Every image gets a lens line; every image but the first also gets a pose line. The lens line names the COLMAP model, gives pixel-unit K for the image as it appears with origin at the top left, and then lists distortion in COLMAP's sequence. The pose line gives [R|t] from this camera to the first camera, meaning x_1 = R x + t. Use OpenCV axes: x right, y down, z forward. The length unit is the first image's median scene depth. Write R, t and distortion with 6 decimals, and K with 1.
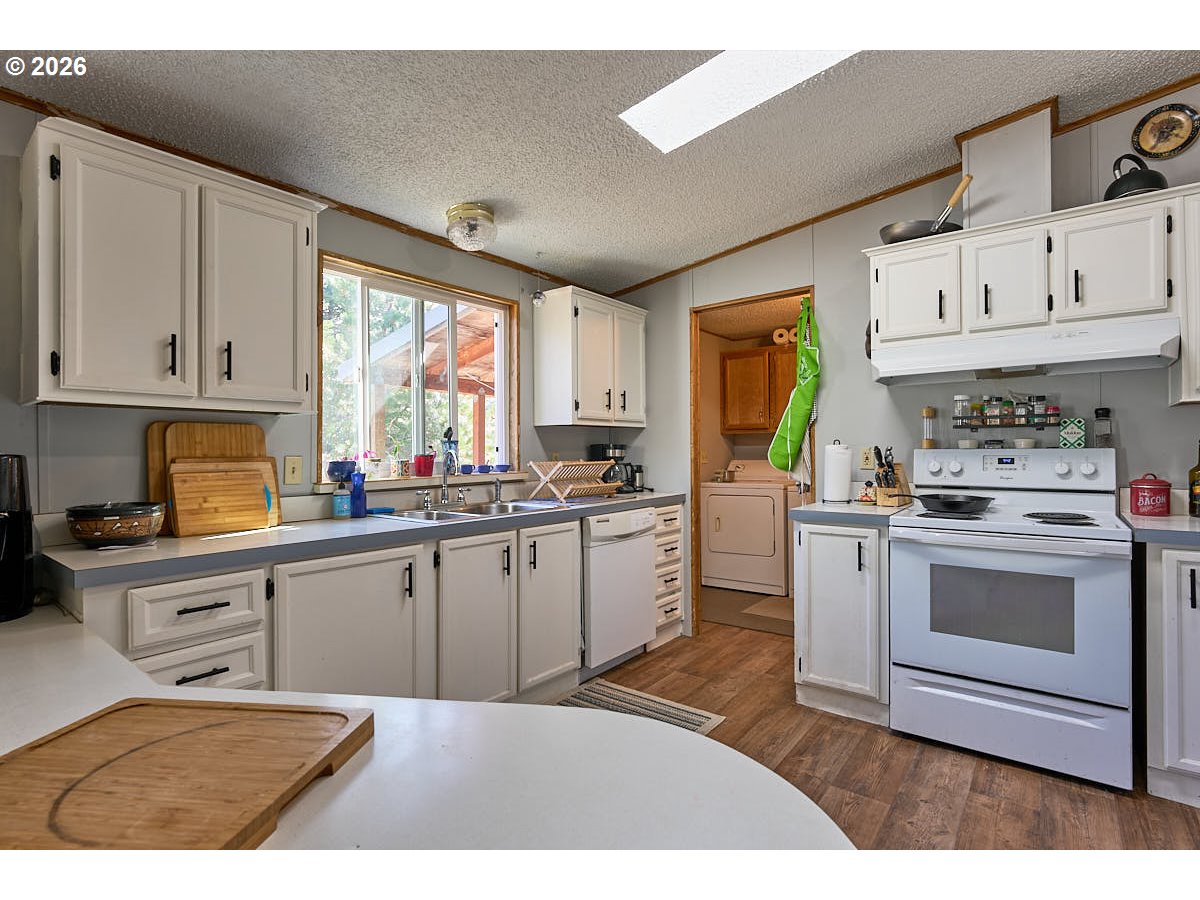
lens RADIAL K [[583.0, 0, 610.4], [0, 583.0, 448.4], [0, 0, 1]] dist [-0.027868, 0.007409]
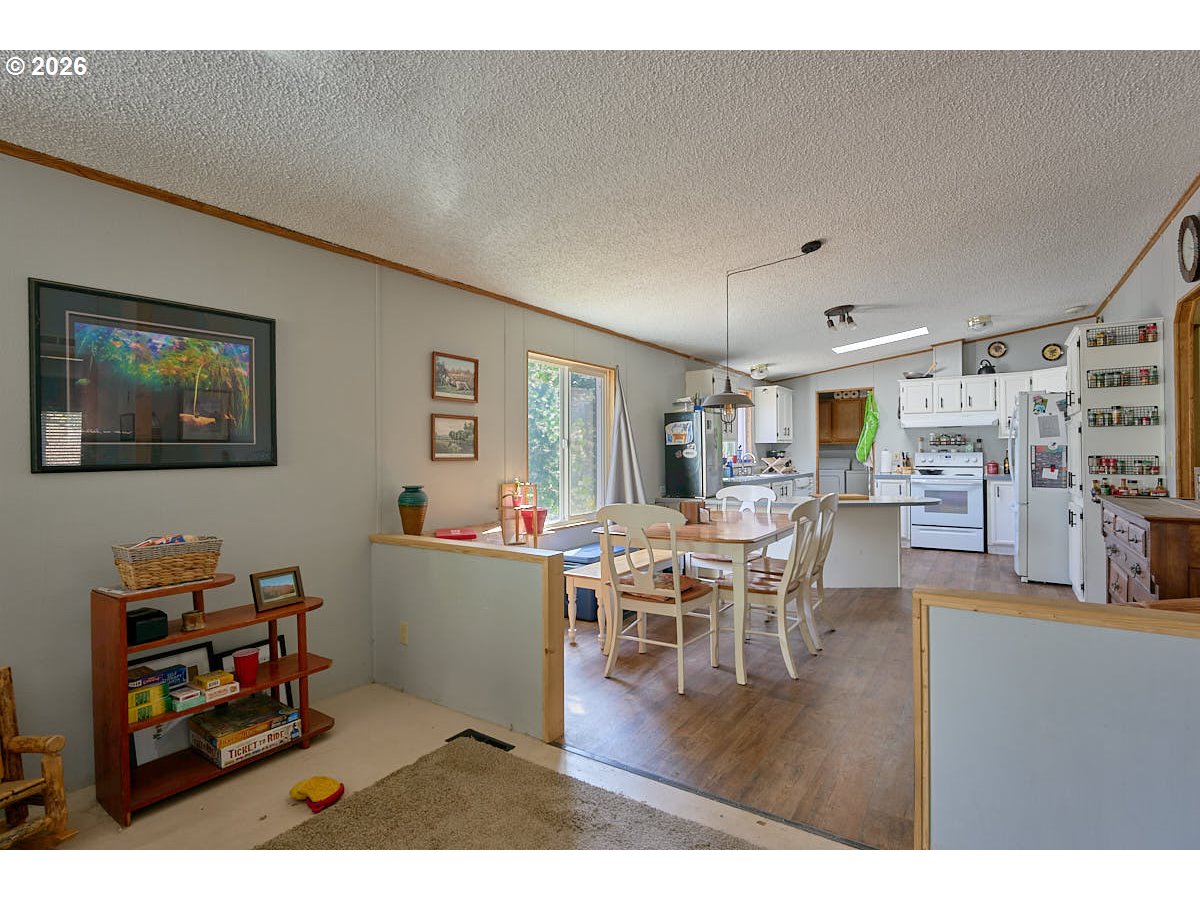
lens RADIAL K [[583.0, 0, 610.4], [0, 583.0, 448.4], [0, 0, 1]] dist [-0.027868, 0.007409]
pose [[0.997401, -0.001099, 0.072045, -1.226004], [0.001518, 0.999982, -0.005751, -0.006568], [-0.072038, 0.005846, 0.997385, -1.792136]]
